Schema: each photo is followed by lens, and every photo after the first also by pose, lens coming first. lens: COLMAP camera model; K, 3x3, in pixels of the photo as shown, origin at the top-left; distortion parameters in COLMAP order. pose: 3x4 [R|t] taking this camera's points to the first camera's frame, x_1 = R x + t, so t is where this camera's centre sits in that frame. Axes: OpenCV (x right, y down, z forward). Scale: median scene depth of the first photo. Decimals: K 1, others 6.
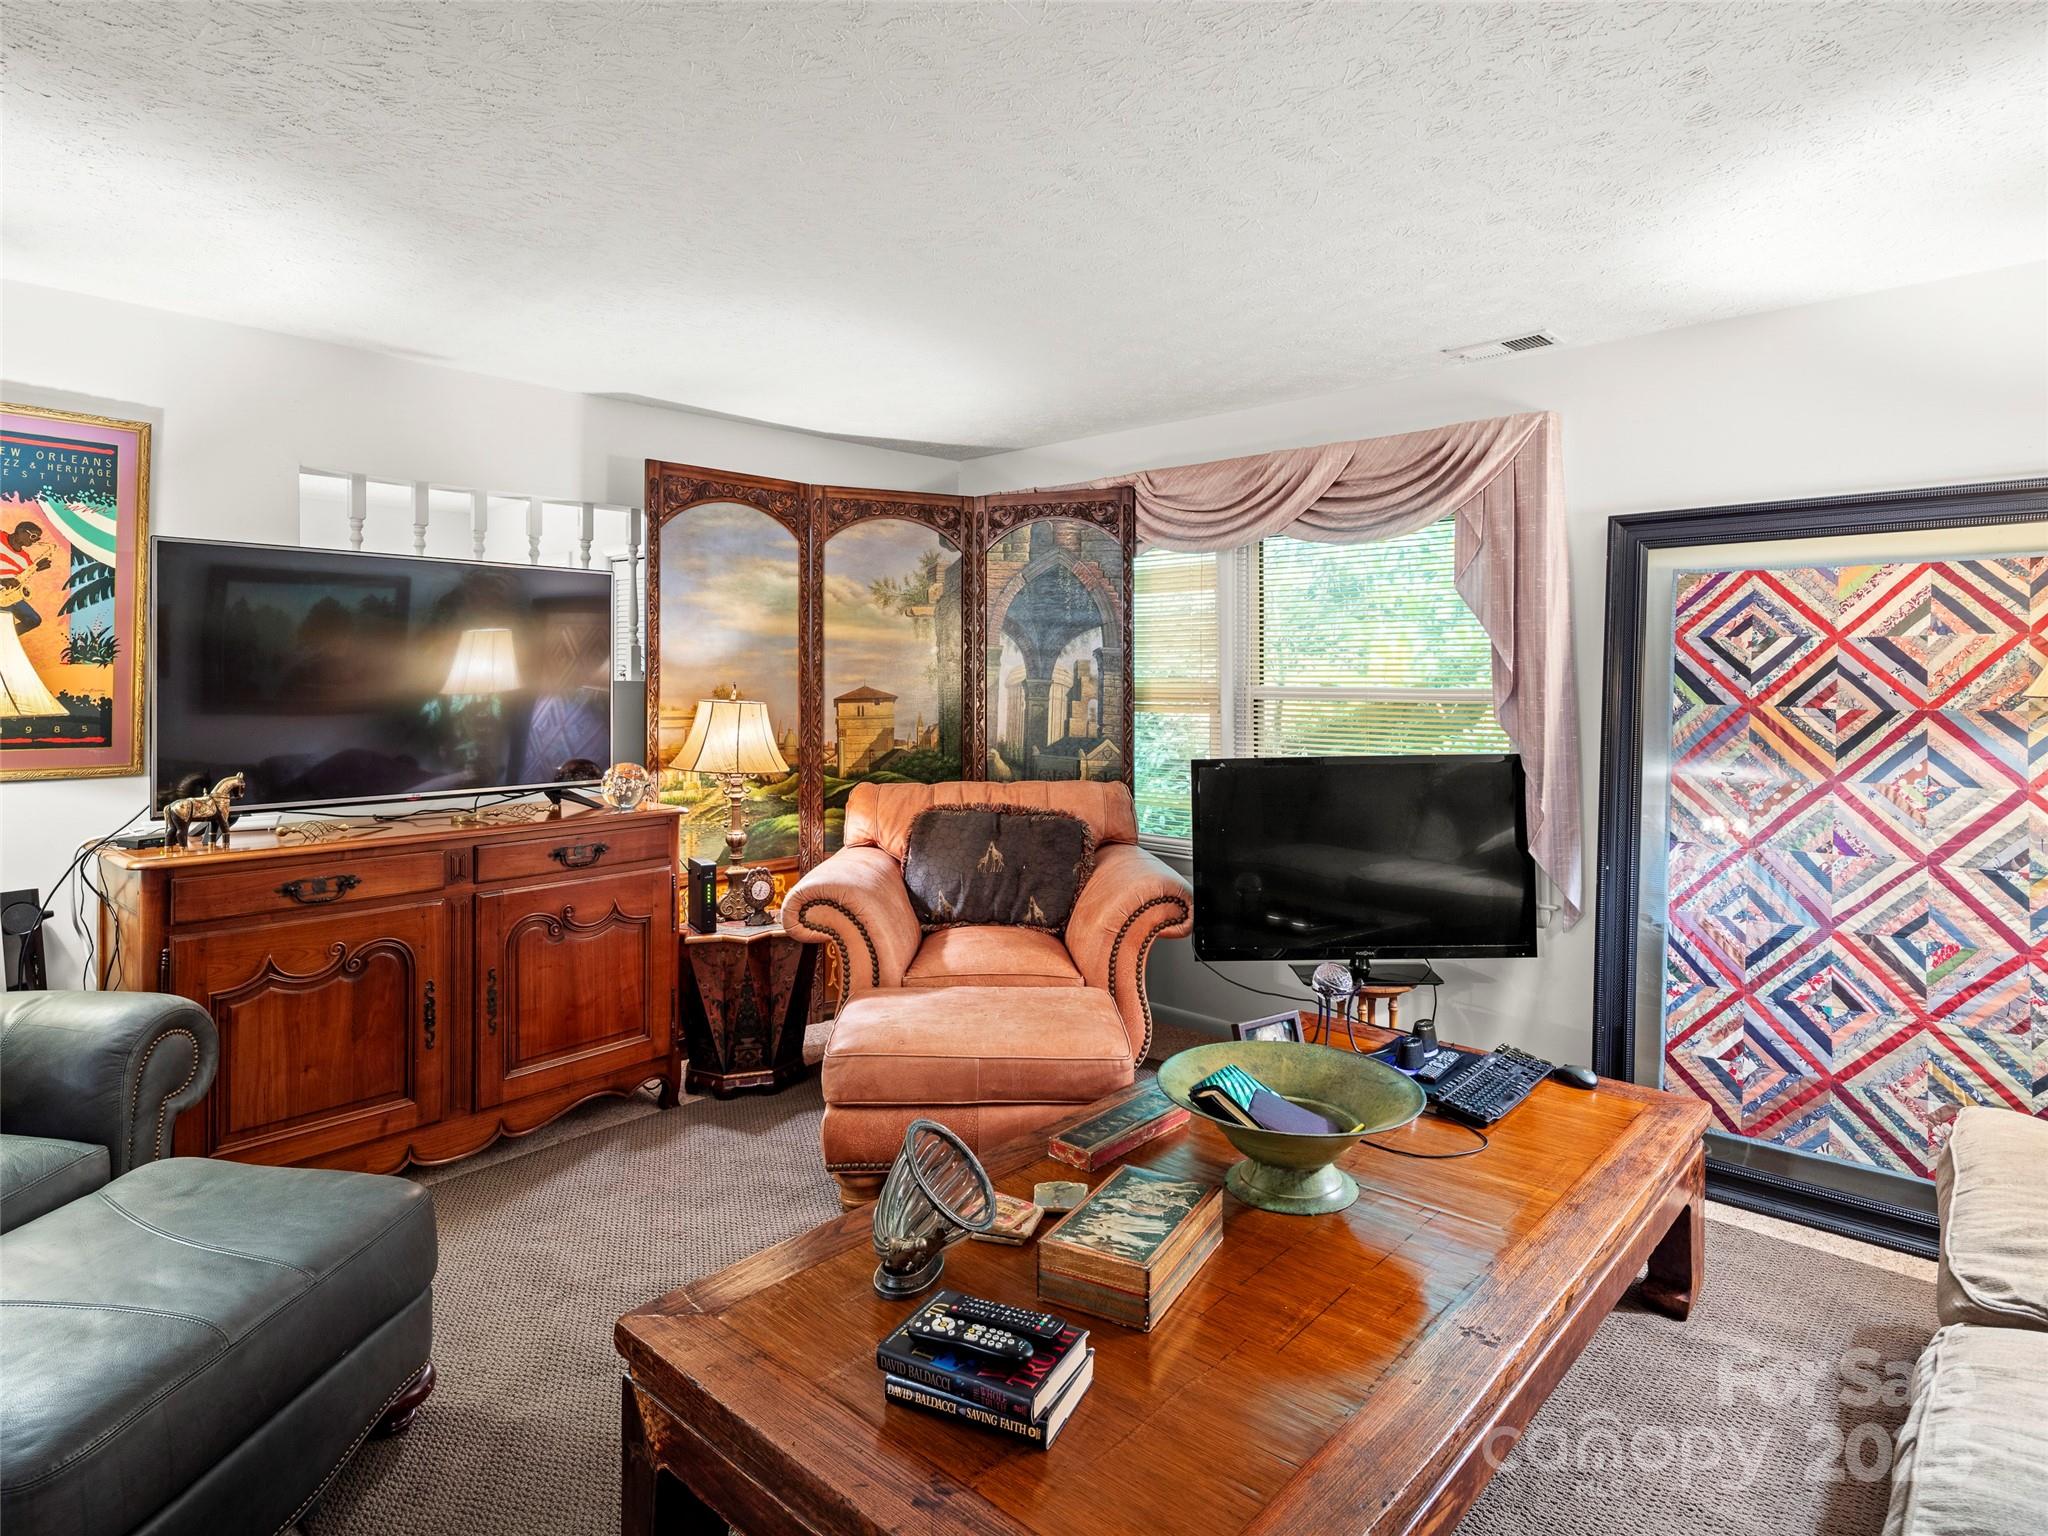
lens RADIAL K [[1114.8, 0, 1038.9], [0, 1114.8, 673.4], [0, 0, 1]] dist [0.000021, -0.001054]
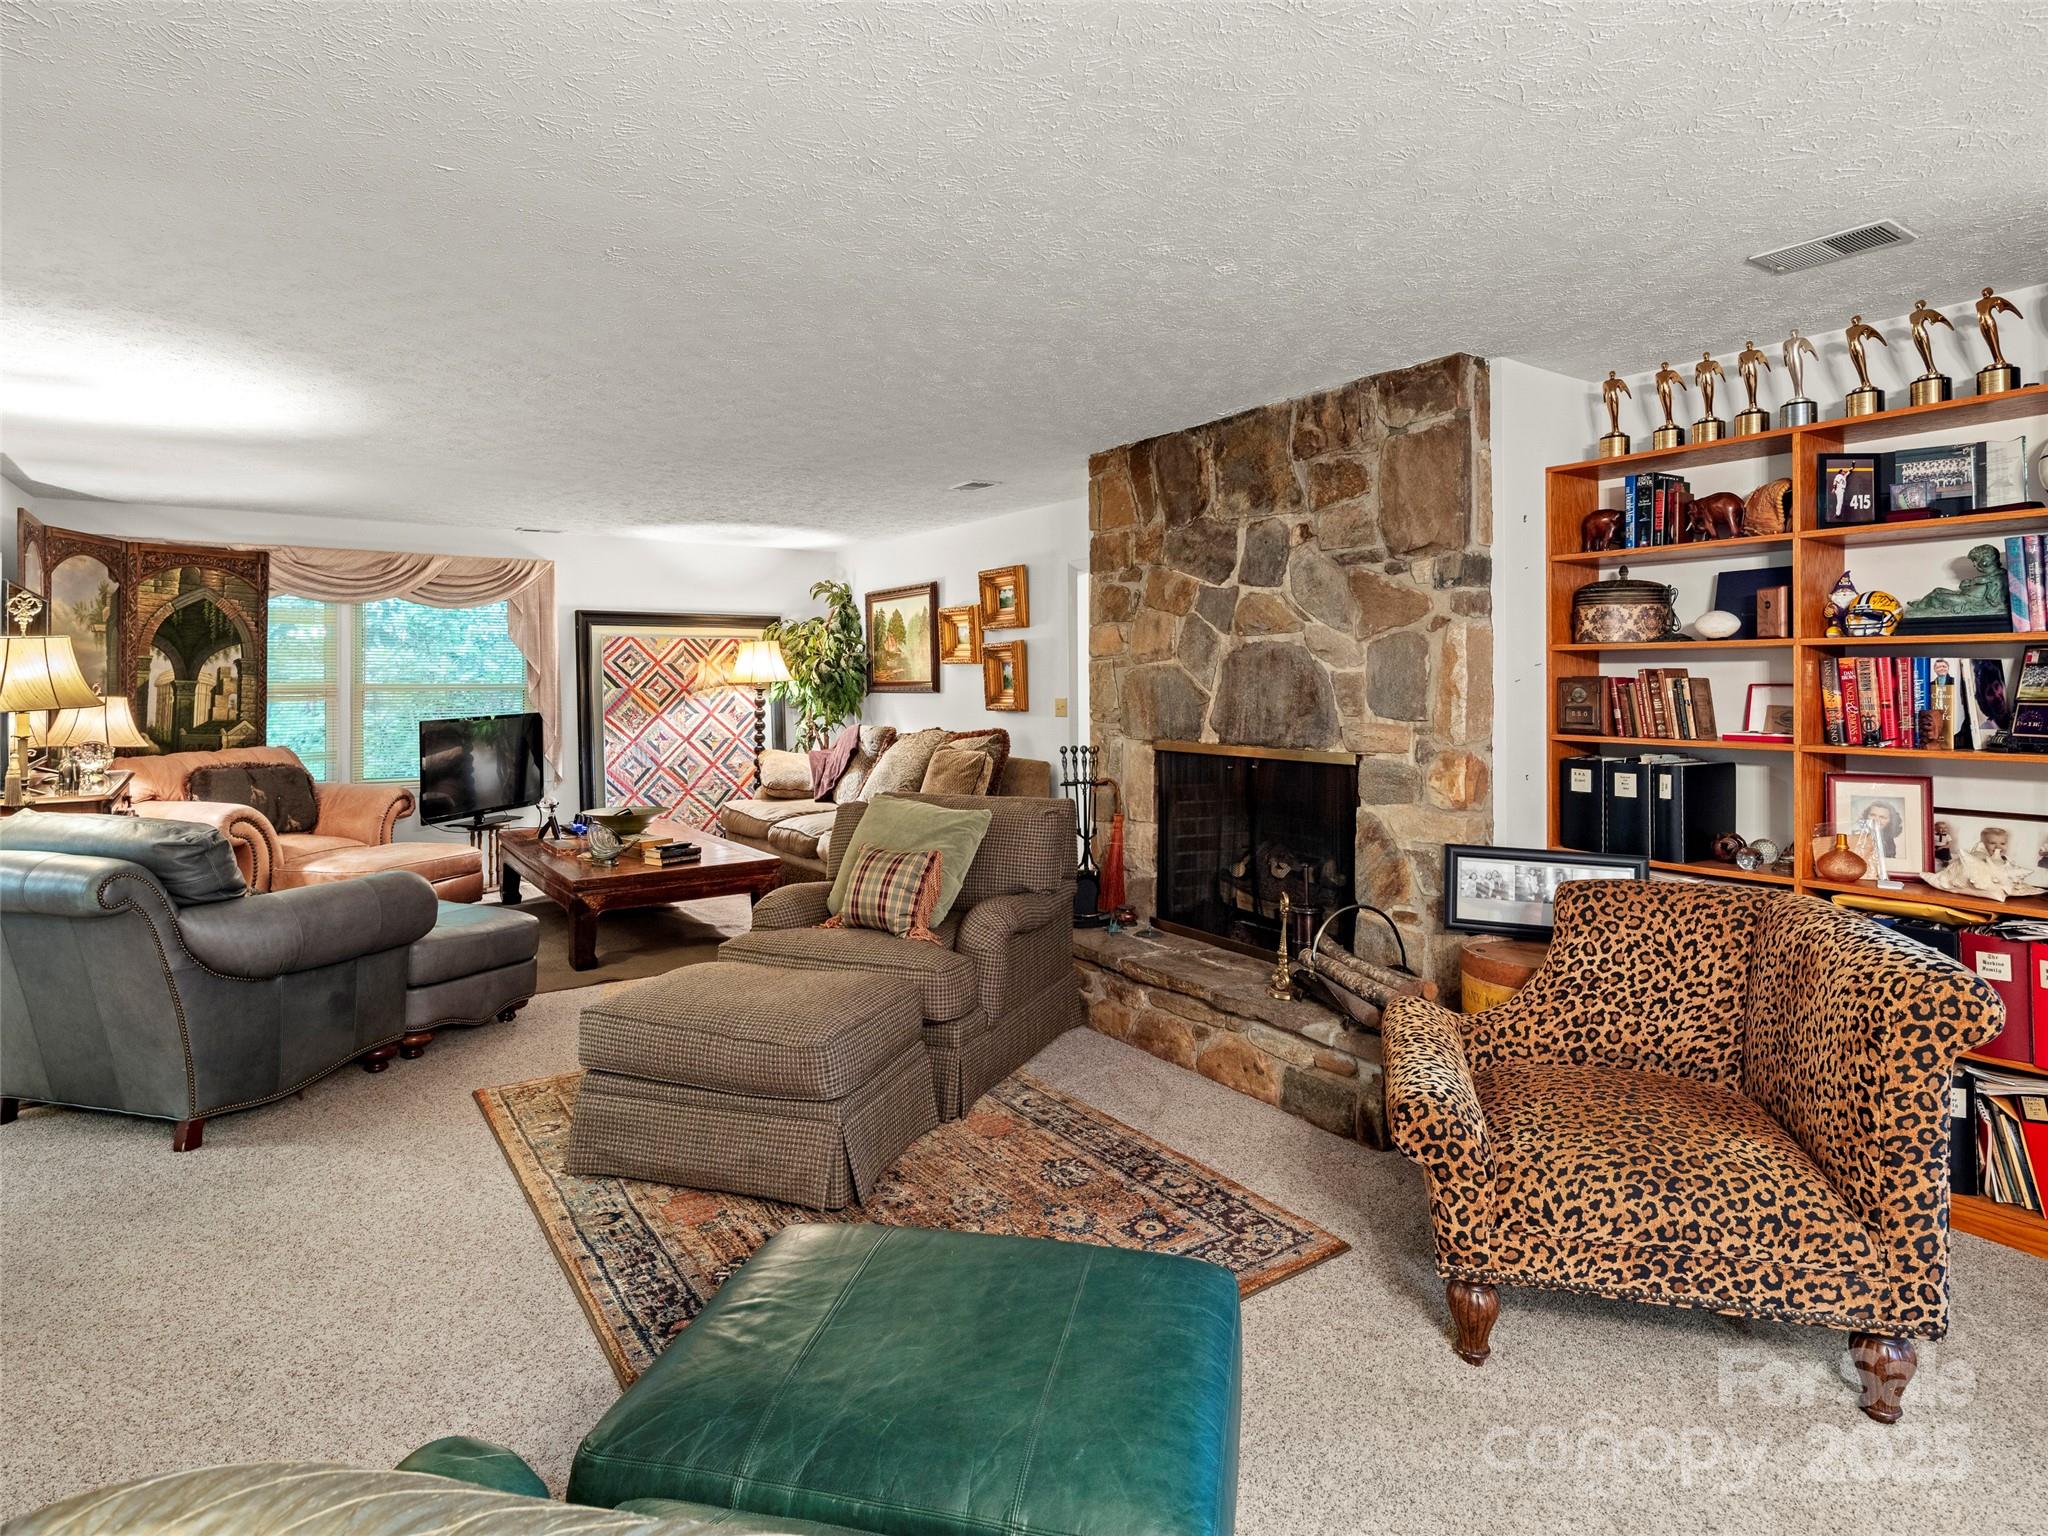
lens RADIAL K [[1114.8, 0, 1038.9], [0, 1114.8, 673.4], [0, 0, 1]] dist [0.000021, -0.001054]
pose [[0.229996, 0.002171, 0.973189, -1.534314], [-0.000369, 0.999998, -0.002144, -0.001116], [-0.973191, 0.000134, 0.229997, -0.491588]]
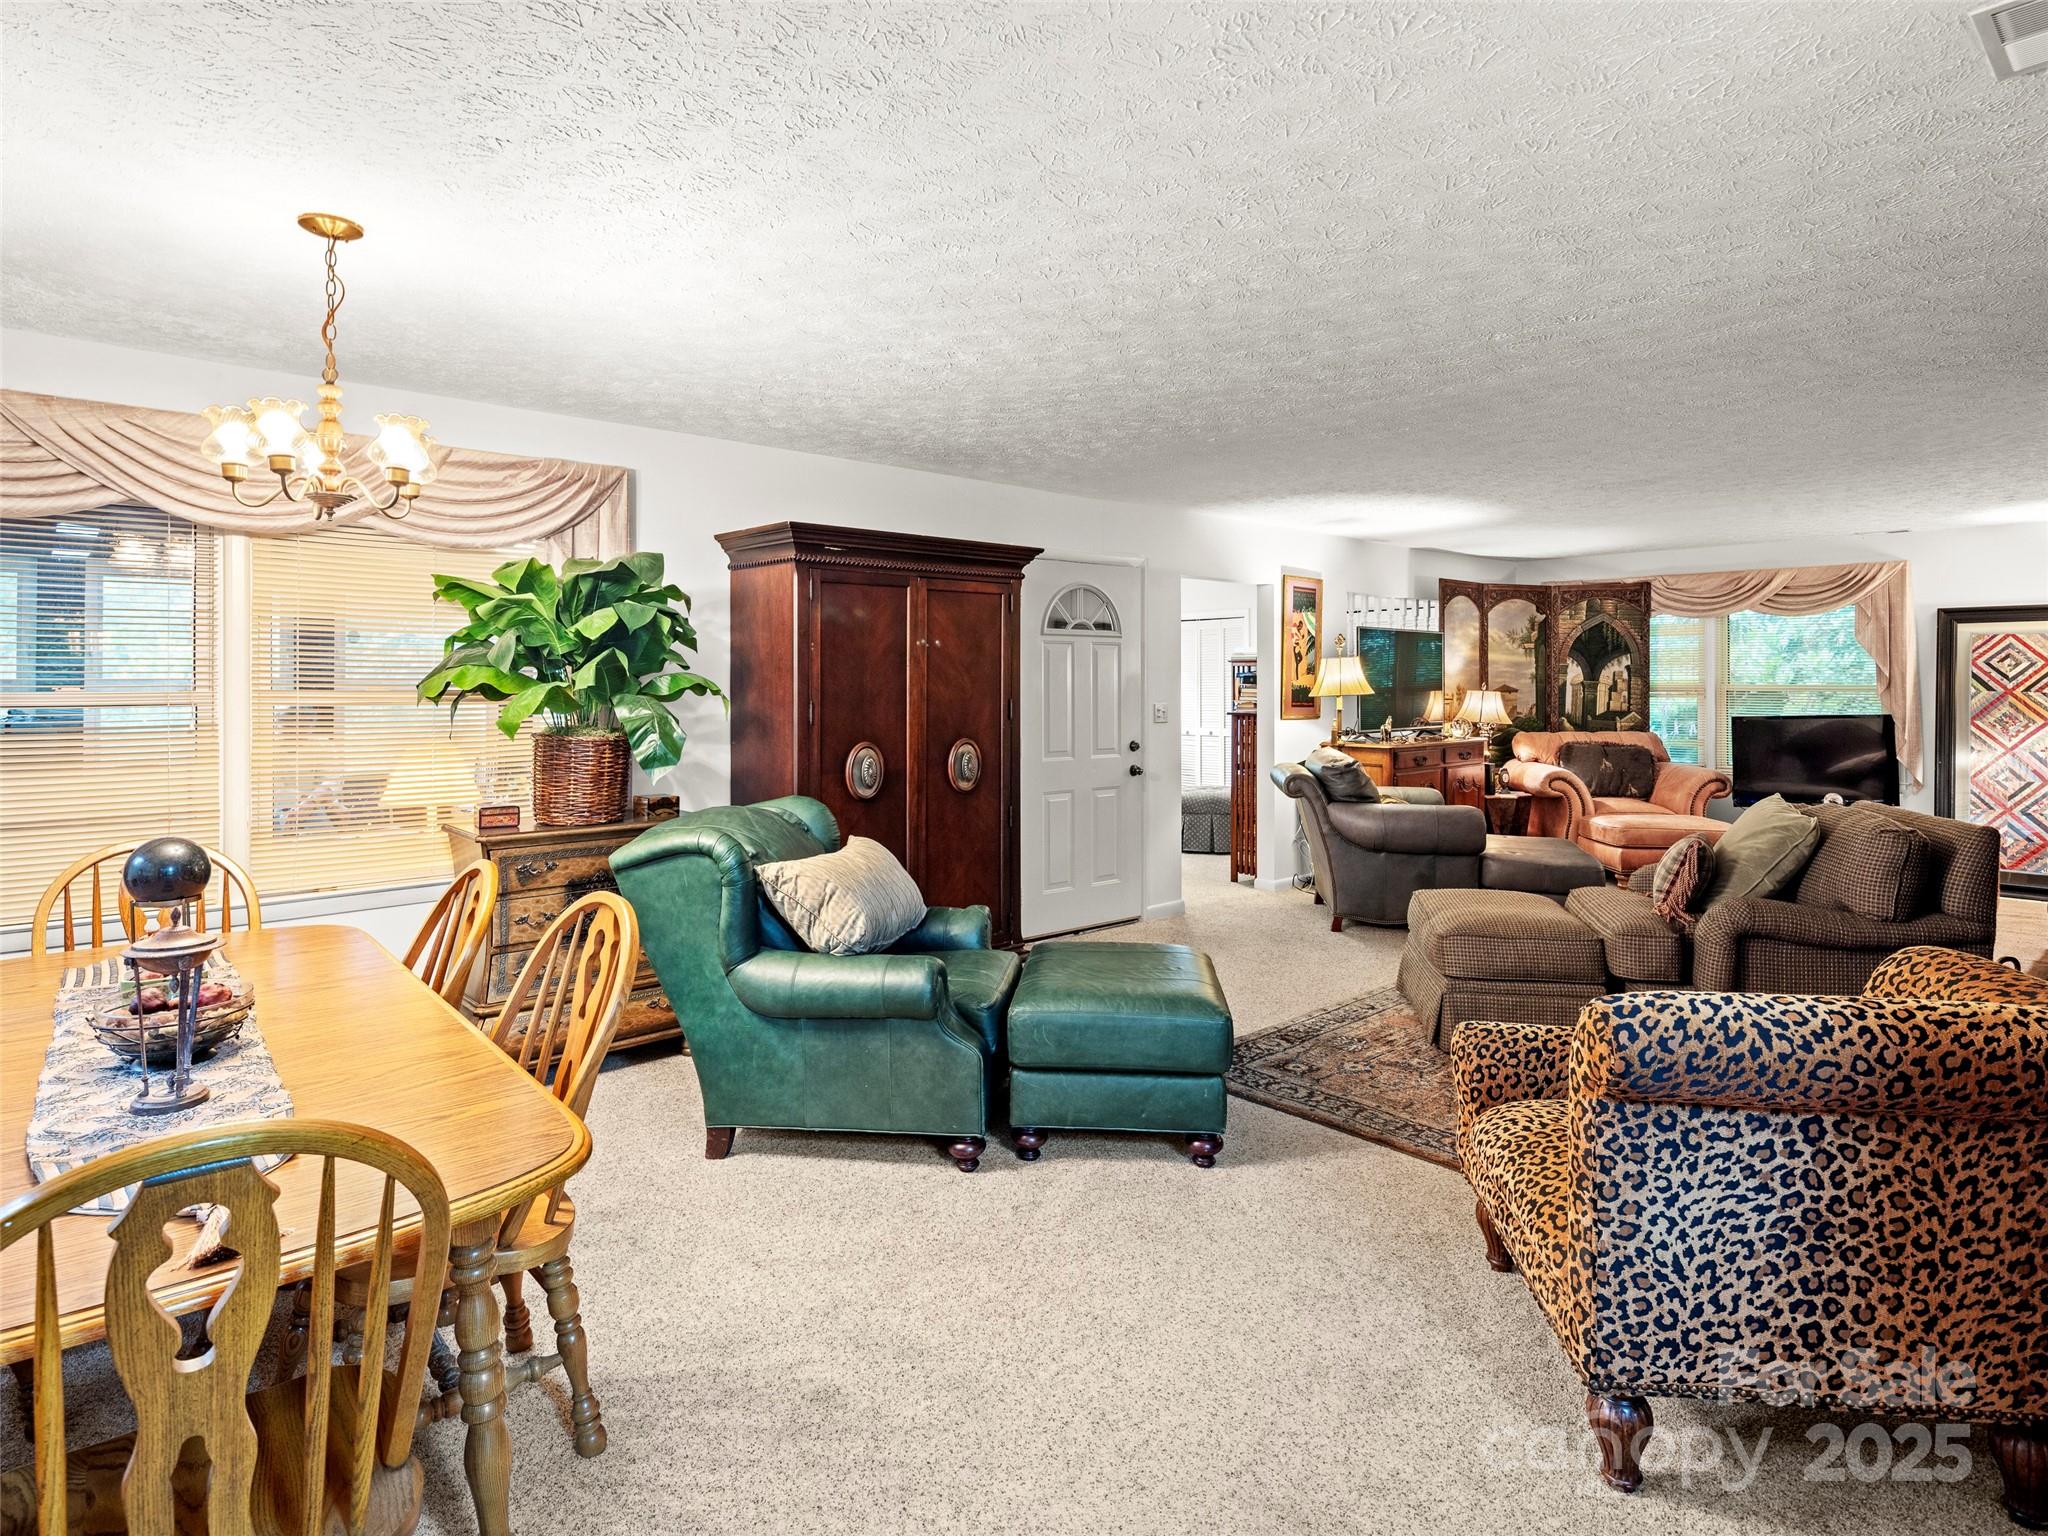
lens RADIAL K [[1101.5, 0, 1024.0], [0, 1101.5, 673.3], [0, 0, 1]] dist [-0.002037, -0.001955]
pose [[0.994493, -0.000765, -0.104797, -1.075713], [0.000431, 0.999995, -0.003210, -0.002997], [0.104799, 0.003147, 0.994488, -1.382351]]
